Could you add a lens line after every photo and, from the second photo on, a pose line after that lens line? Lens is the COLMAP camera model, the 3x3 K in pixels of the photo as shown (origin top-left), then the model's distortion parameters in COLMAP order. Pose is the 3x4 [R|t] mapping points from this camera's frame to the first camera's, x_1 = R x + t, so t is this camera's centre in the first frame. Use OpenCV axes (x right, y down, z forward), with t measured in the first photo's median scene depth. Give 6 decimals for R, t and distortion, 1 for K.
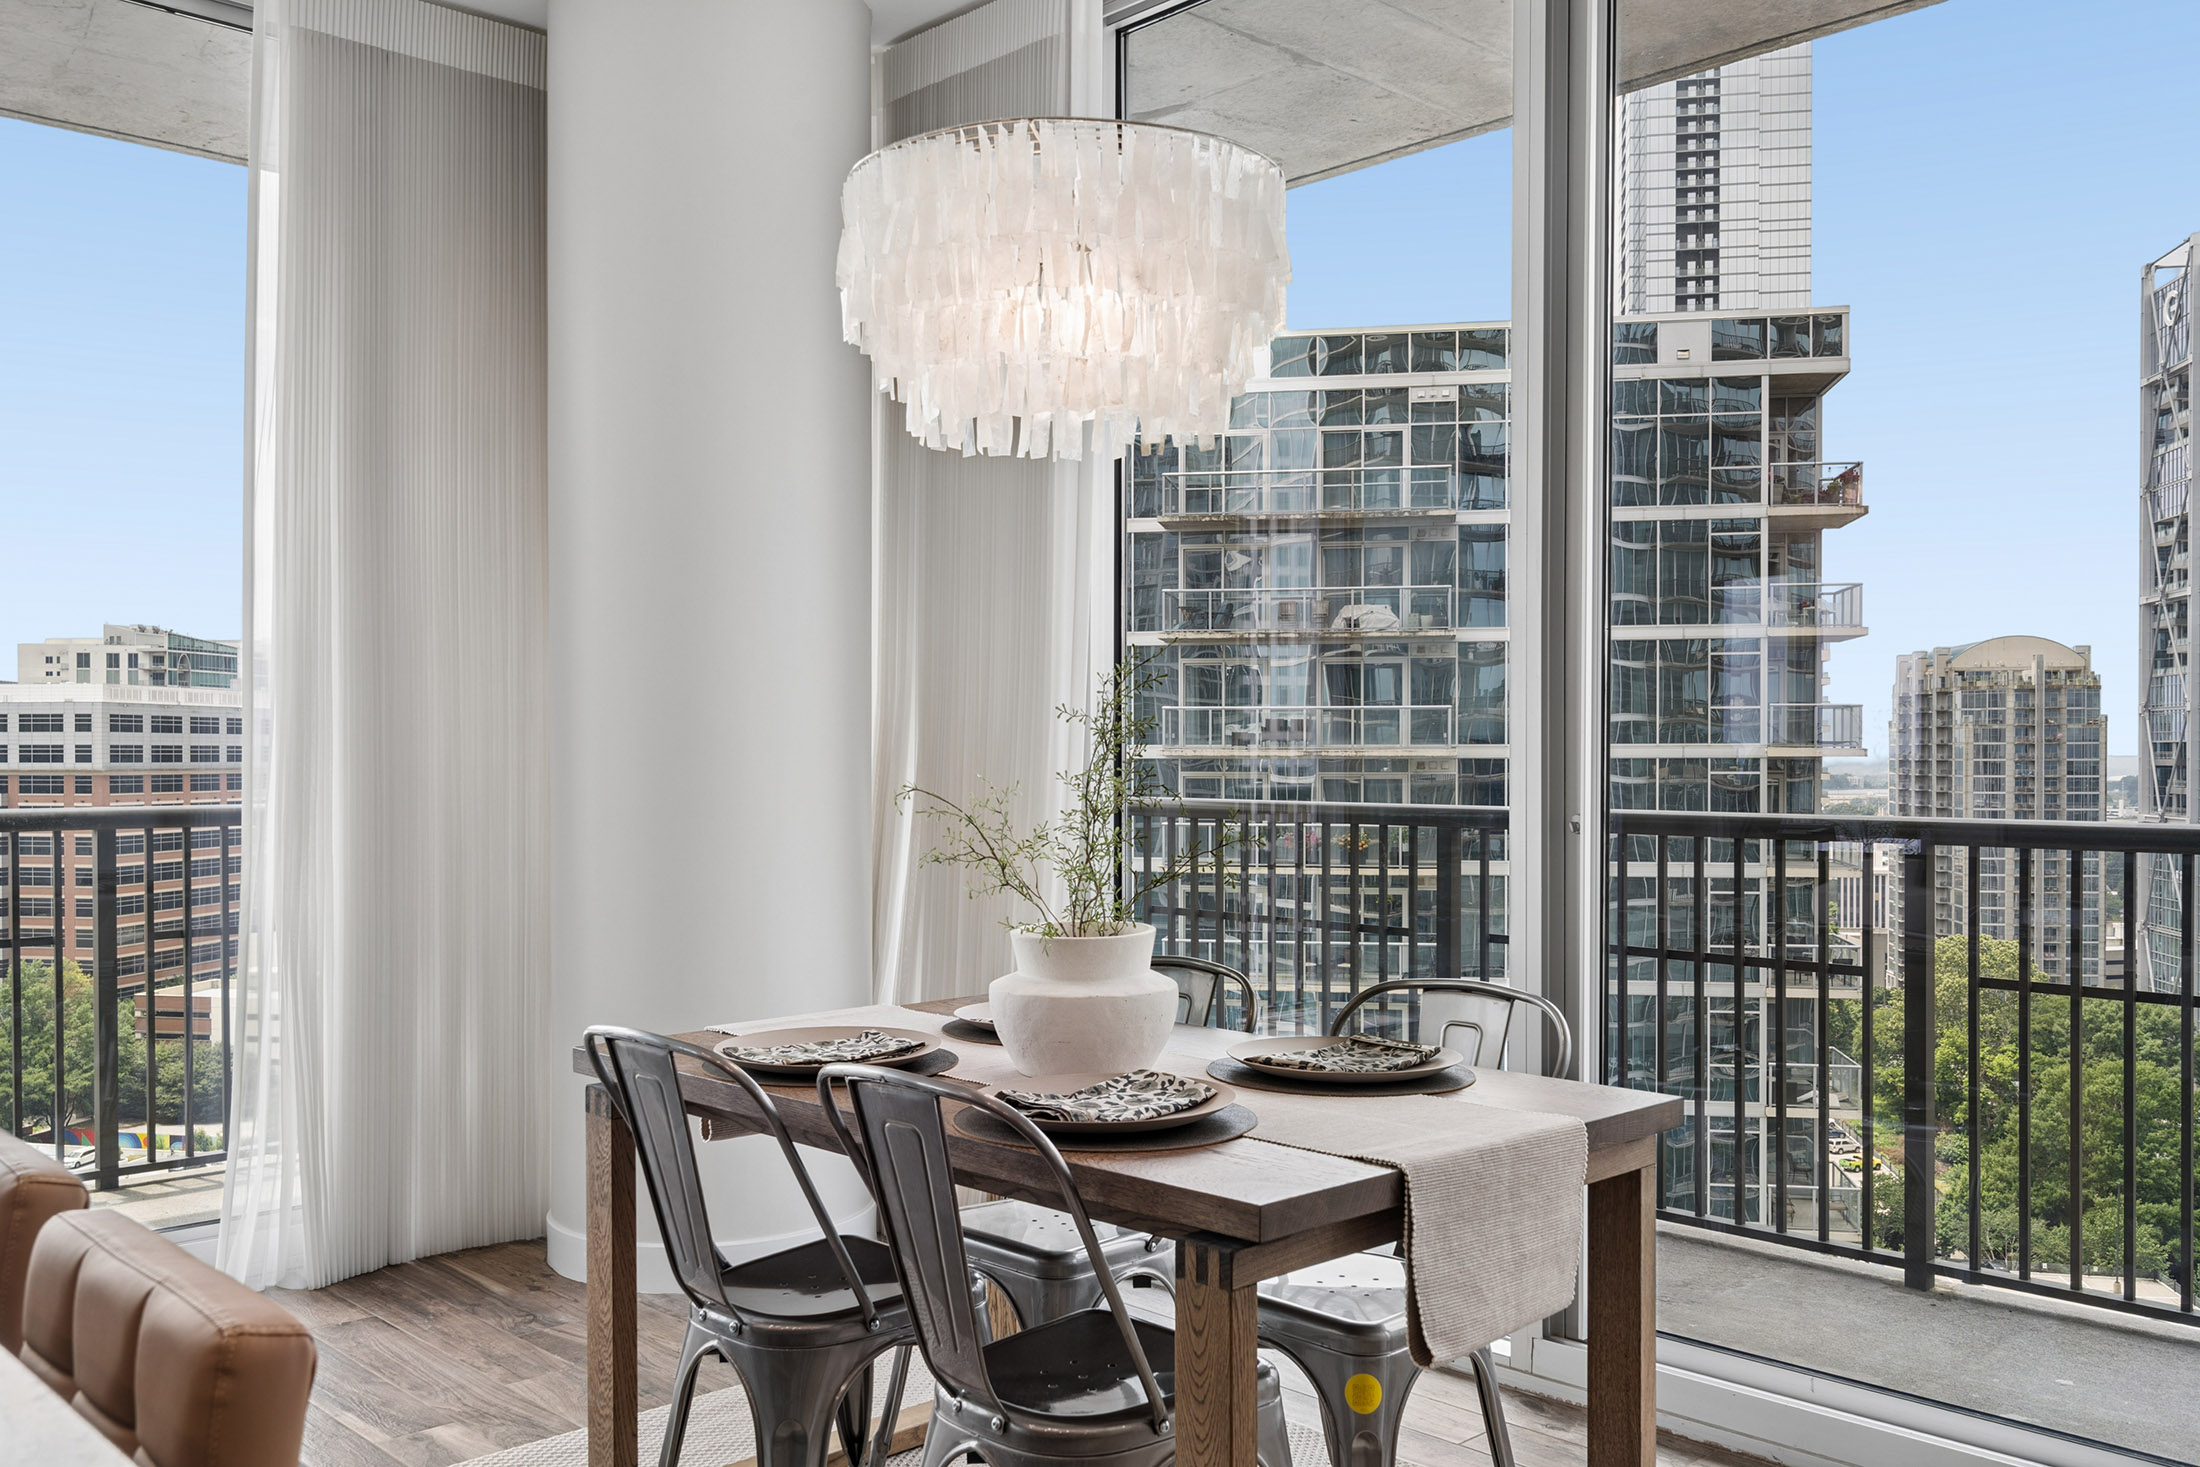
lens RADIAL K [[1824.3, 0, 1097.3], [0, 1824.3, 789.7], [0, 0, 1]] dist [0.014363, -0.028104]
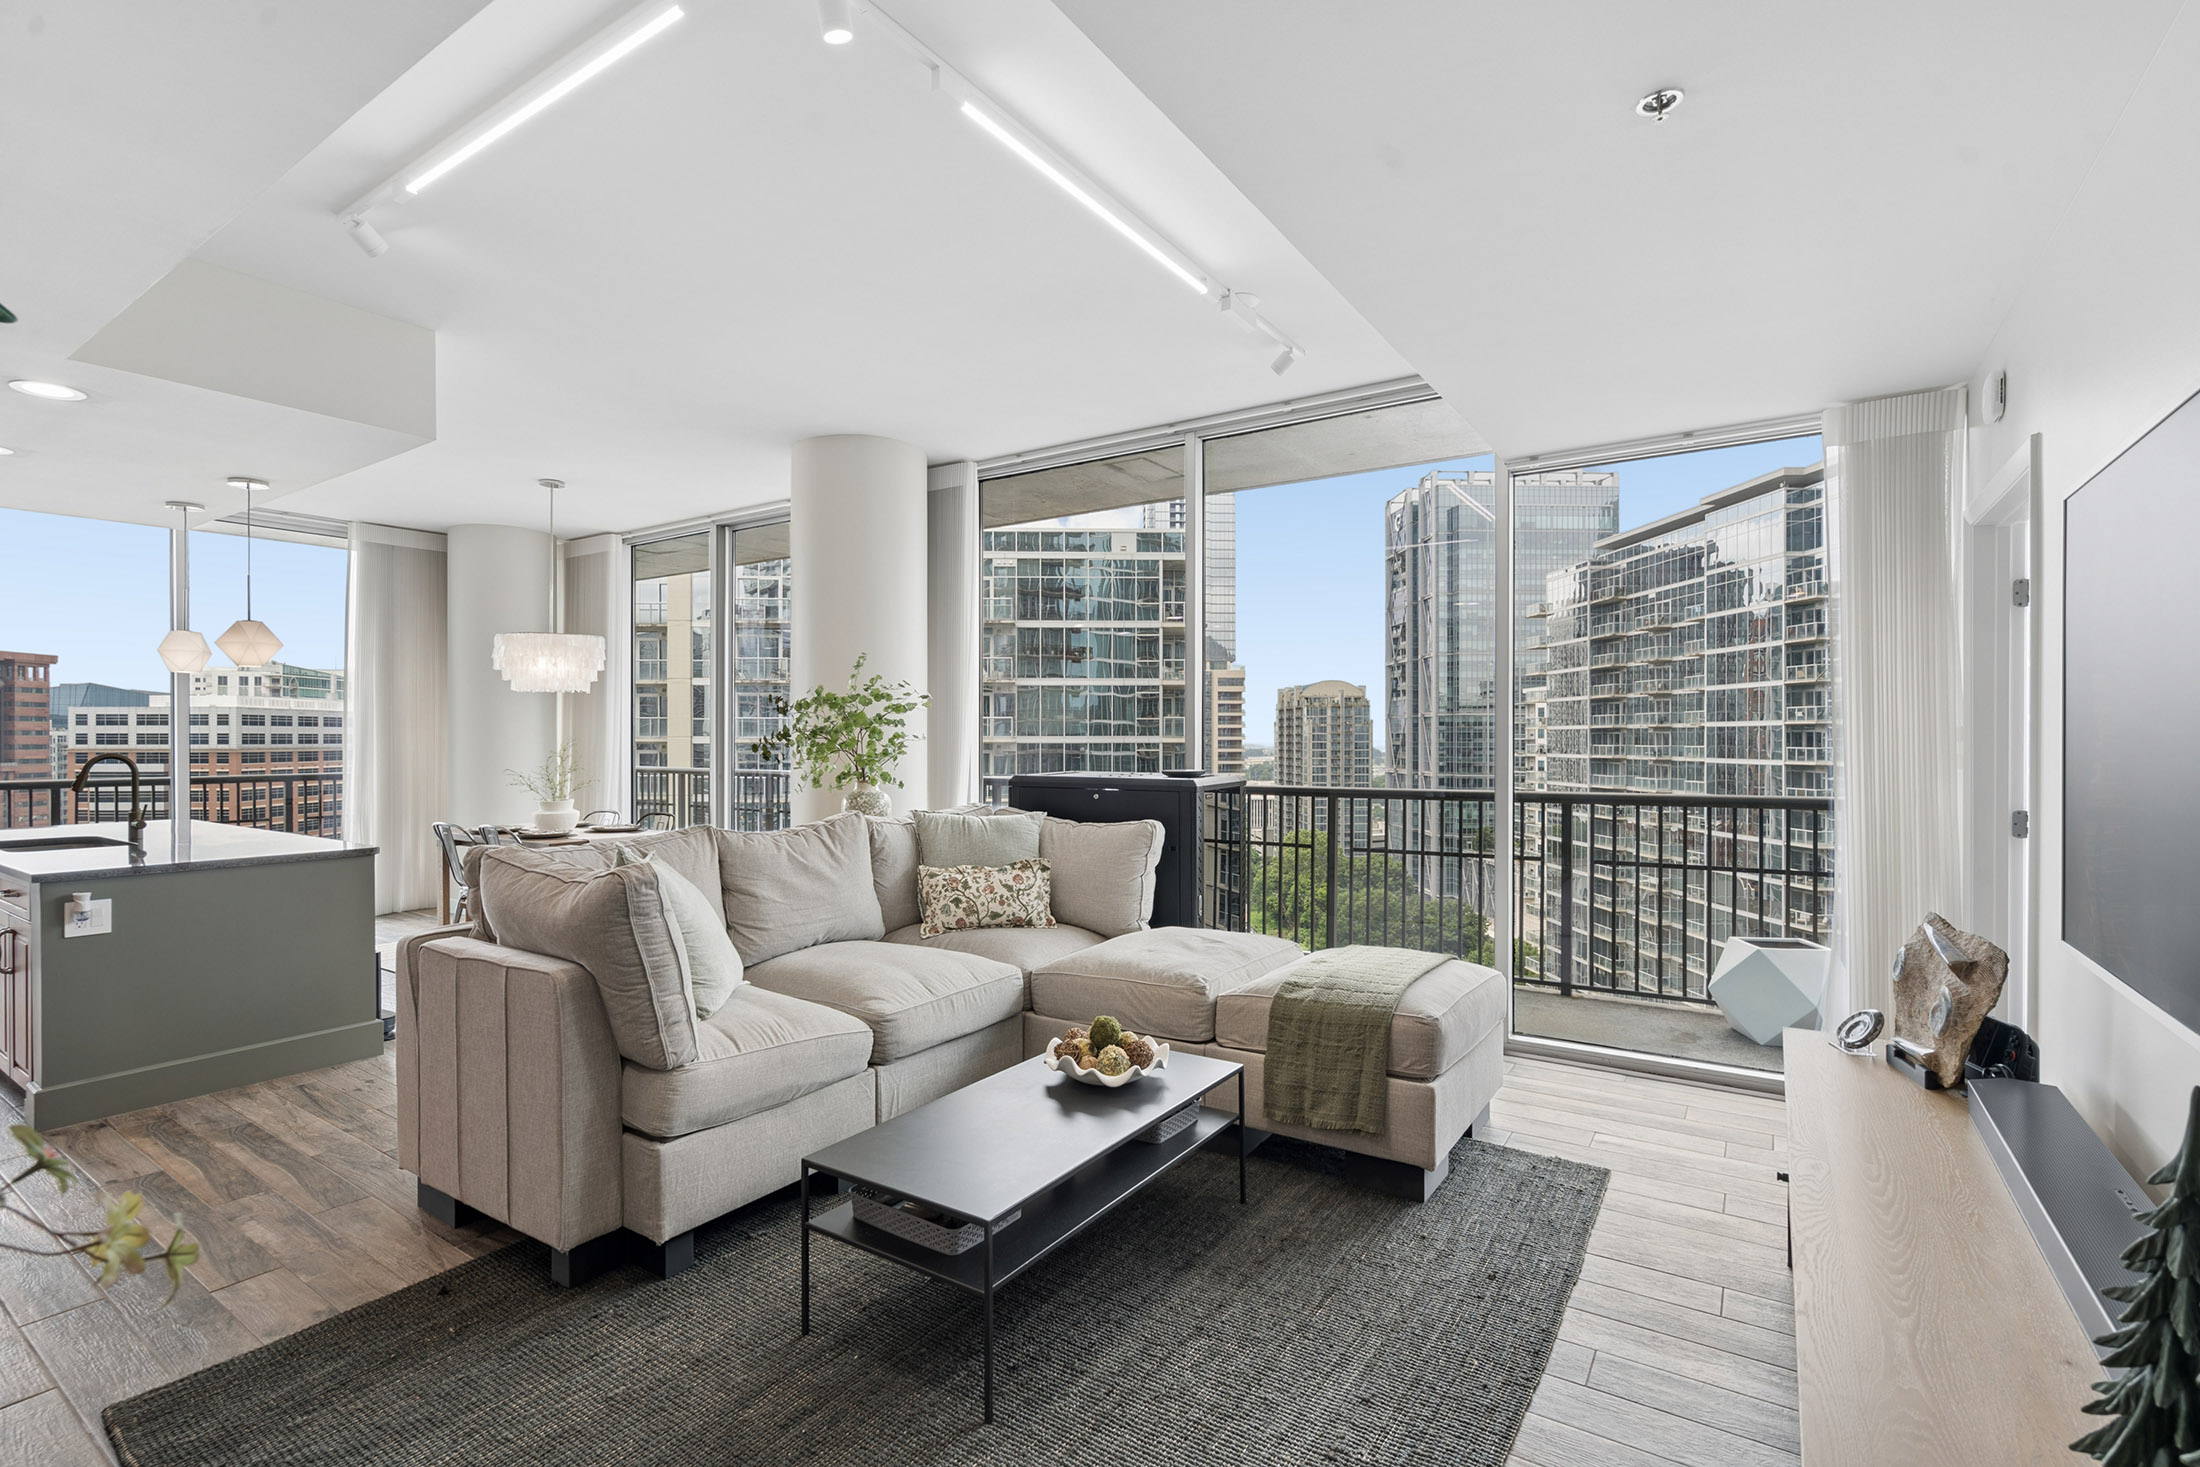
lens RADIAL K [[1011.5, 0, 1090.1], [0, 1011.5, 740.9], [0, 0, 1]] dist [-0.006914, 0.002112]
pose [[0.978531, -0.000990, 0.206097, 0.036936], [0.004383, 0.999862, -0.016007, -0.001999], [-0.206053, 0.016566, 0.978401, -0.097112]]
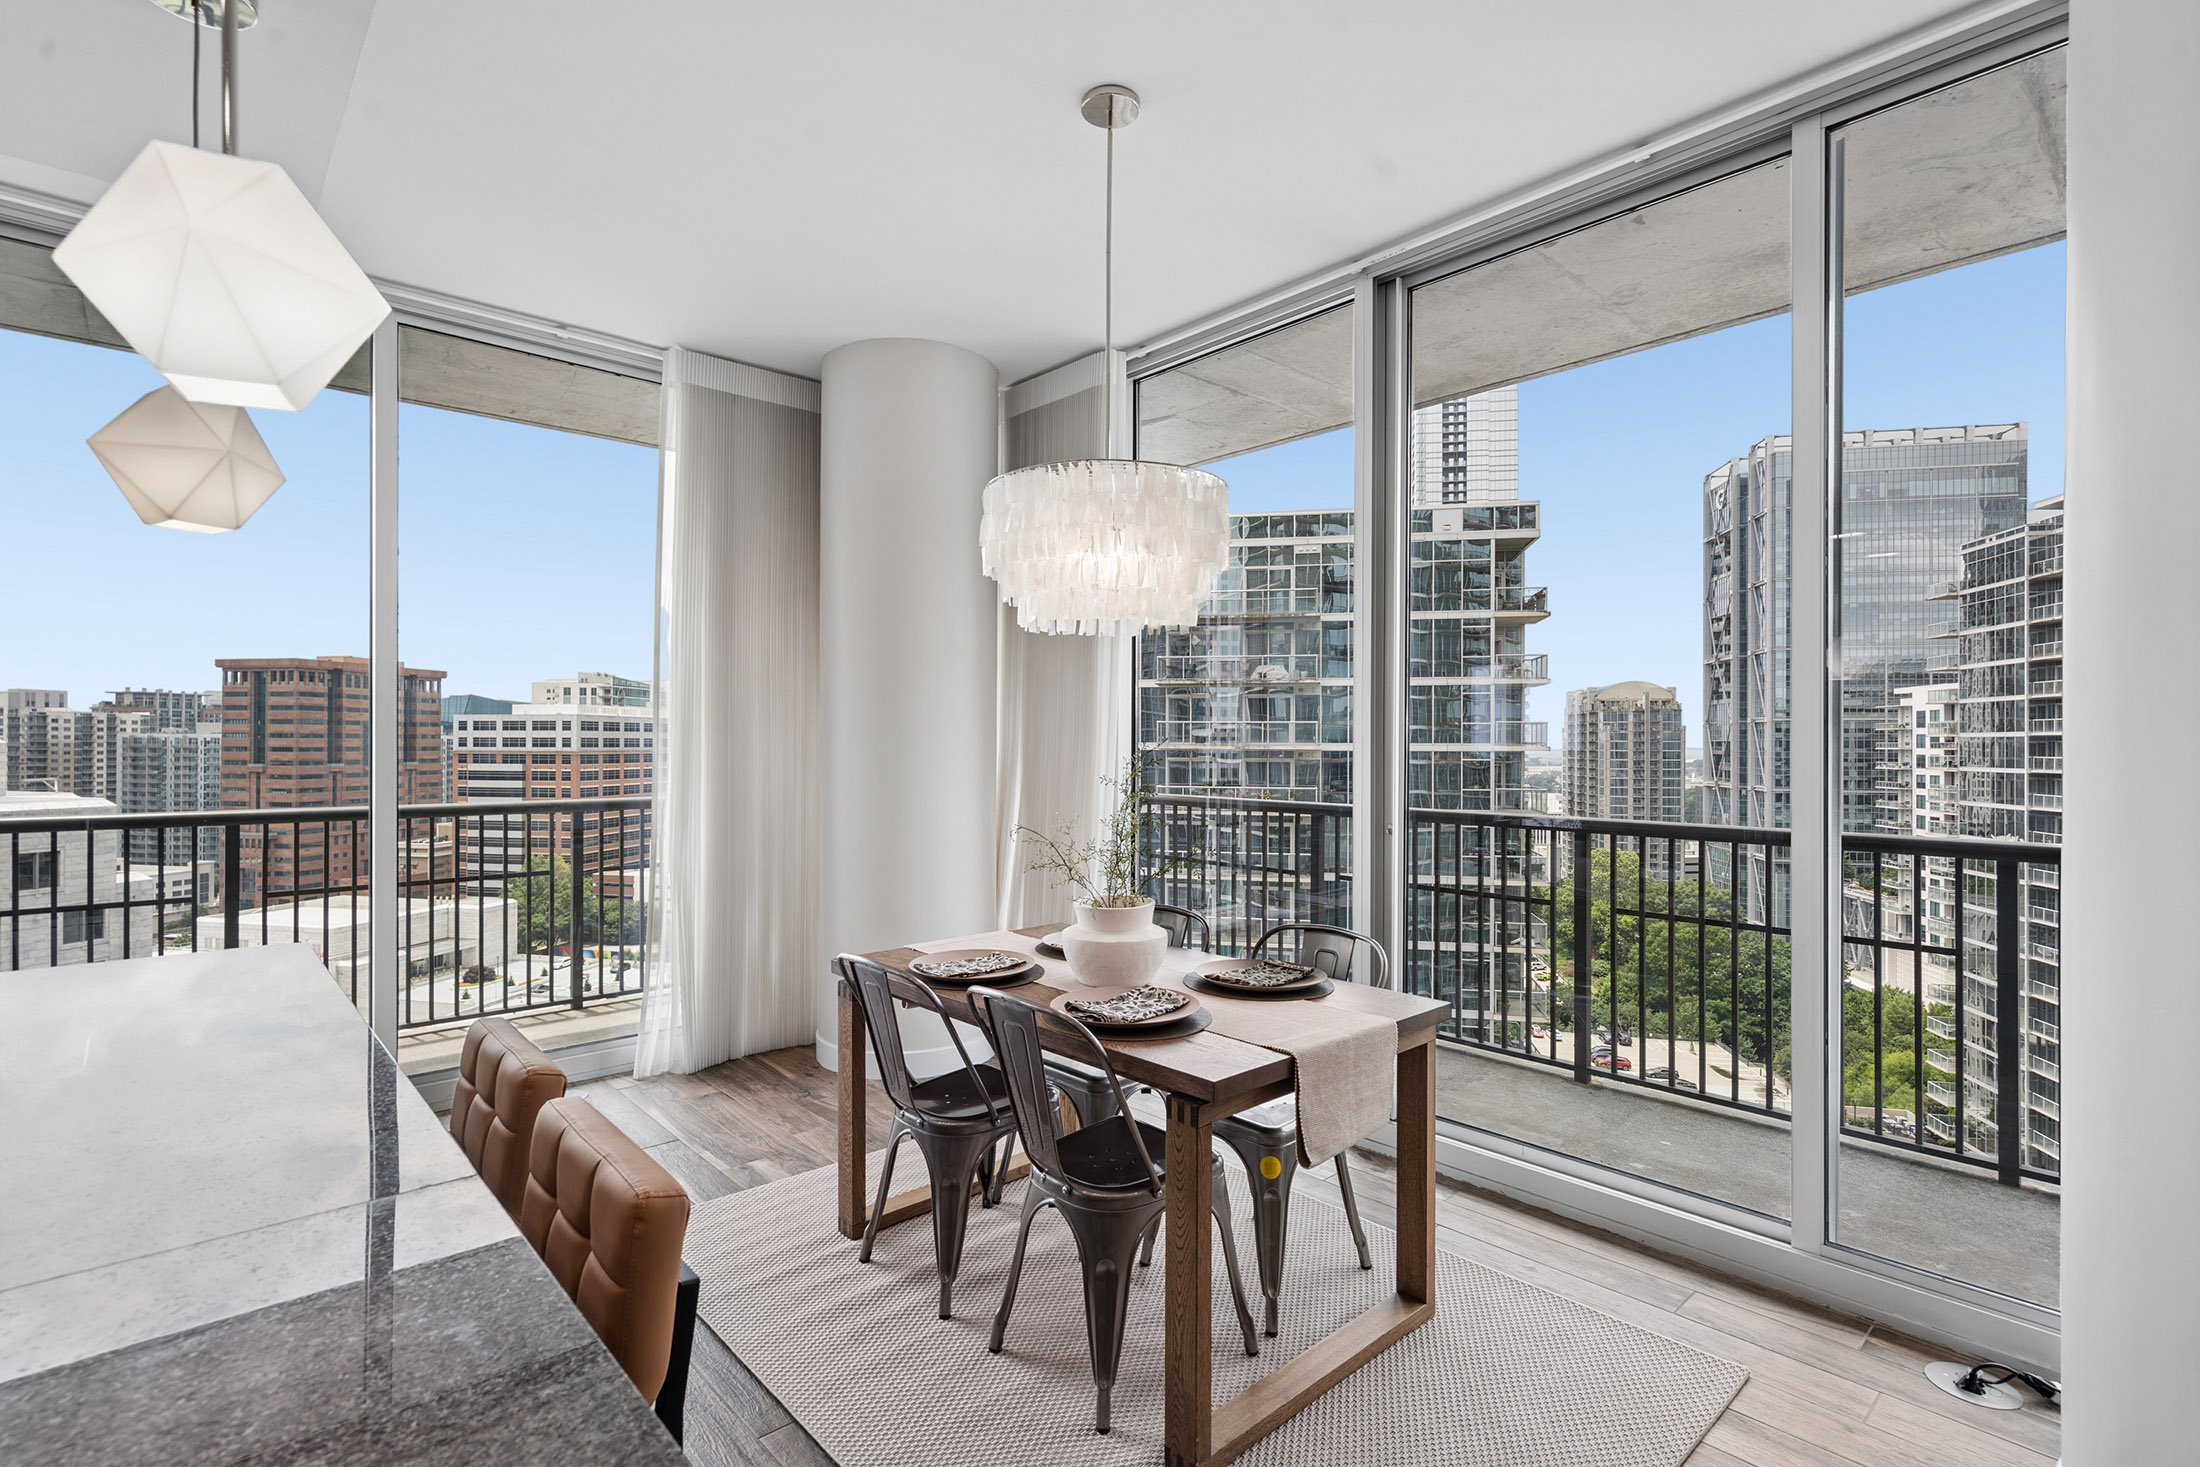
lens RADIAL K [[1011.5, 0, 1098.1], [0, 1011.5, 747.6], [0, 0, 1]] dist [-0.006914, 0.002112]
pose [[0.999748, 0.003732, -0.022116, -0.000139], [-0.004081, 0.999867, -0.015764, -0.003881], [0.022054, 0.015851, 0.999631, 0.000241]]
